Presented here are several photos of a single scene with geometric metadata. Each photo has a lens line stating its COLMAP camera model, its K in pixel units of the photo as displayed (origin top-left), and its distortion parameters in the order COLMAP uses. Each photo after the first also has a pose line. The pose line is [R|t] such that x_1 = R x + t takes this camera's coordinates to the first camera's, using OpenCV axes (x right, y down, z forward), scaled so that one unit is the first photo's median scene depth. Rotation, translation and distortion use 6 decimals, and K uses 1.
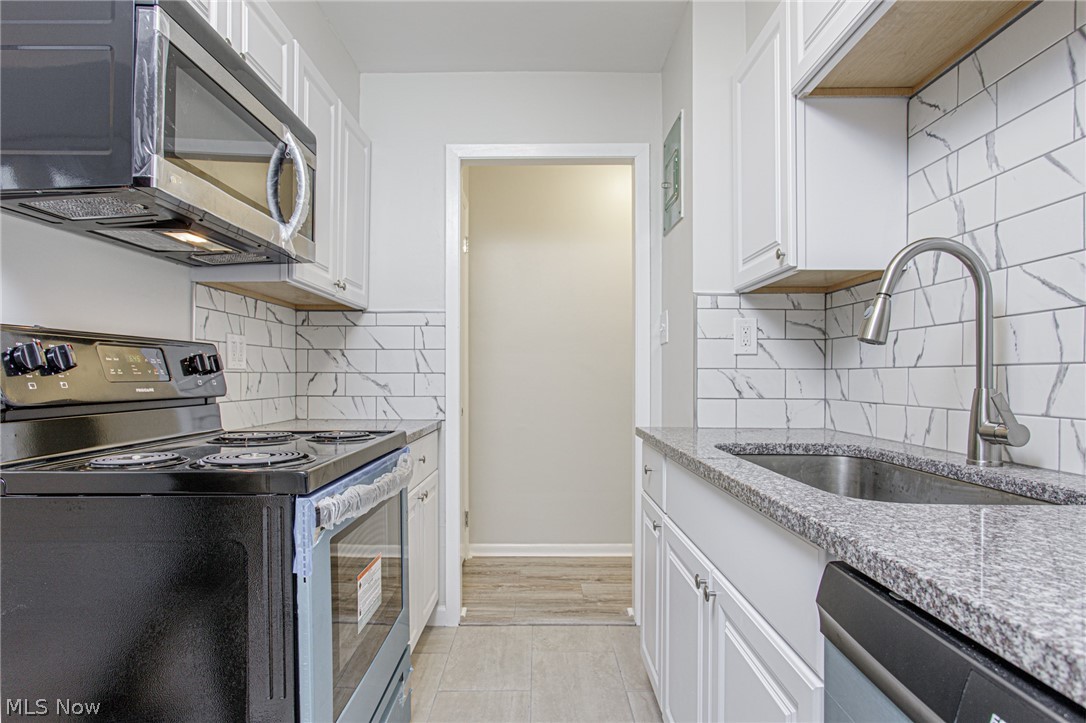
lens RADIAL K [[594.8, 0, 543.4], [0, 594.8, 365.9], [0, 0, 1]] dist [0.000115, 0.000013]
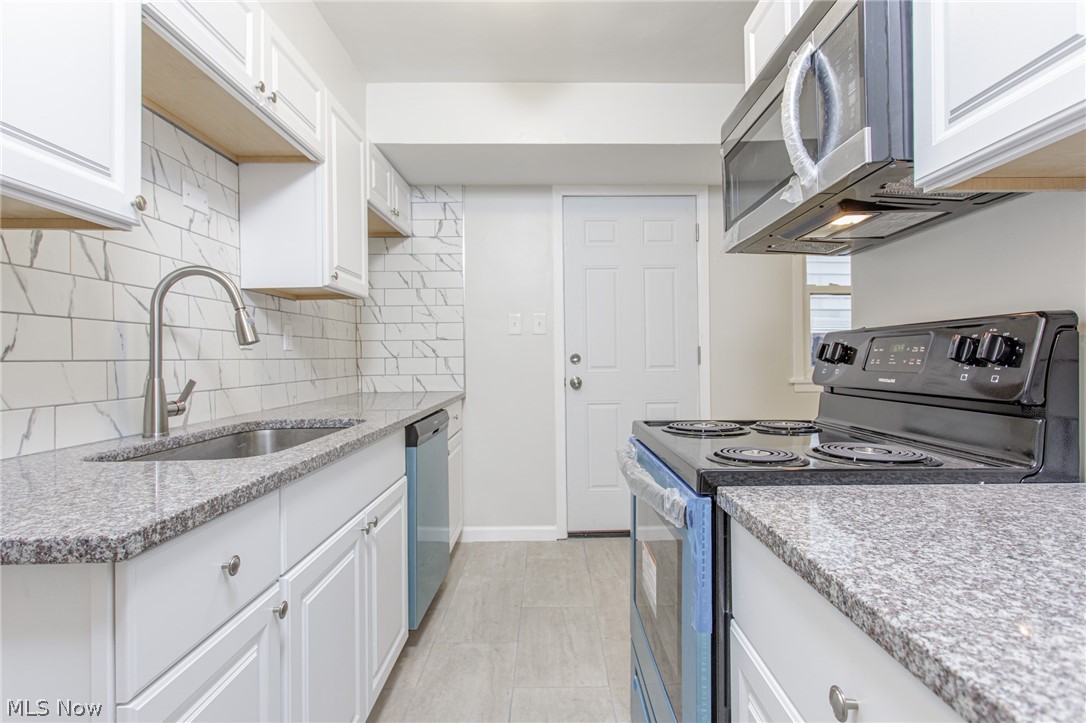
lens RADIAL K [[518.4, 0, 544.0], [0, 518.4, 362.3], [0, 0, 1]] dist [-0.000155, -0.000015]
pose [[-0.999983, 0.005727, 0.001178, -0.105592], [0.005714, 0.999923, -0.011000, 0.017058], [-0.001241, -0.010993, -0.999939, 1.877717]]
